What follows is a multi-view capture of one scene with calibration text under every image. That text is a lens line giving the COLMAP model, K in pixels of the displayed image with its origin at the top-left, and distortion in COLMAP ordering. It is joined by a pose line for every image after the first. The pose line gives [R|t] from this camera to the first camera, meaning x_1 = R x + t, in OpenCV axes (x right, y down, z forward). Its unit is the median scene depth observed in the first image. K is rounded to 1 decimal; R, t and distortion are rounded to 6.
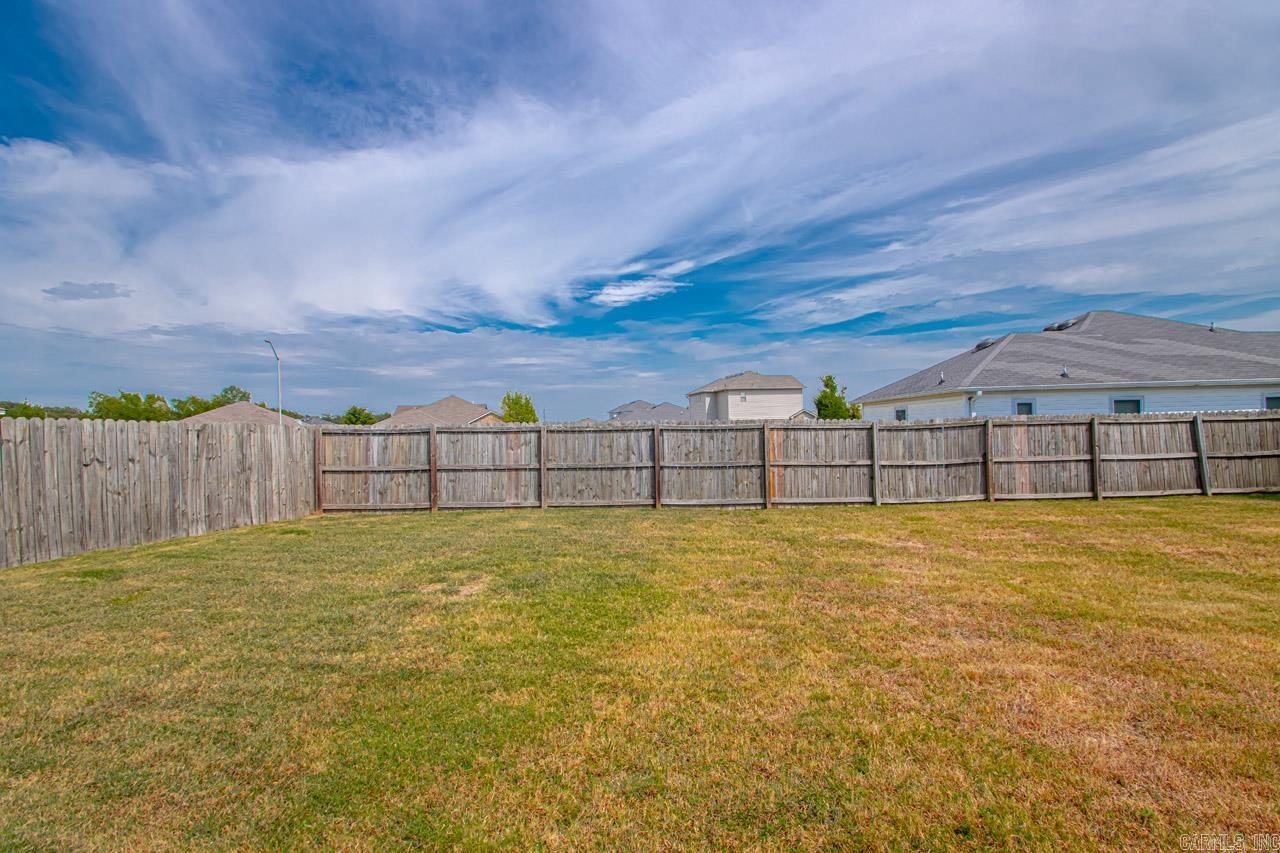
lens RADIAL K [[591.1, 0, 652.7], [0, 591.1, 424.0], [0, 0, 1]] dist [0.006638, -0.015579]
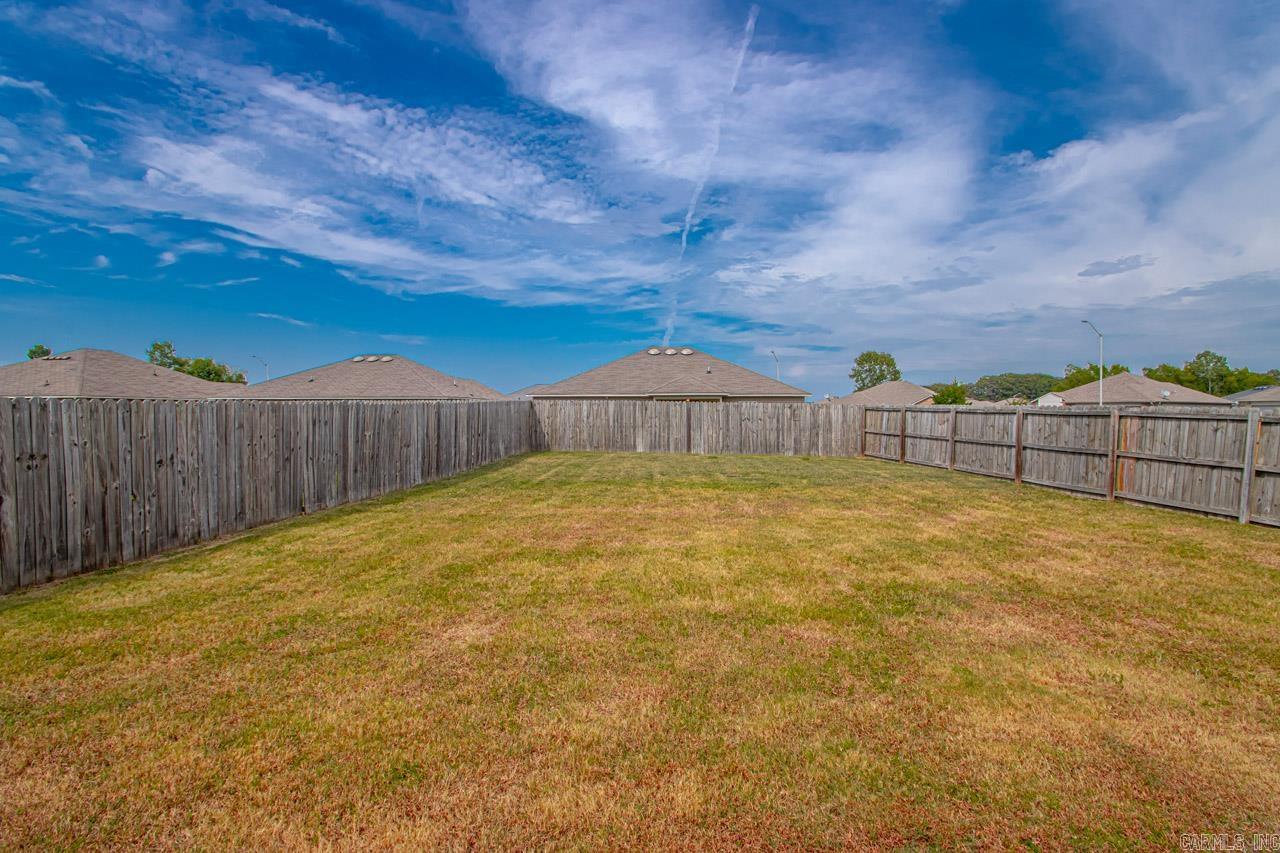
lens RADIAL K [[591.7, 0, 643.5], [0, 591.7, 421.0], [0, 0, 1]] dist [0.040739, -0.028924]
pose [[0.135884, 0.043221, -0.989782, 1.025010], [0.006183, 0.998992, 0.044472, -0.030586], [0.990705, -0.012163, 0.135480, 0.141314]]
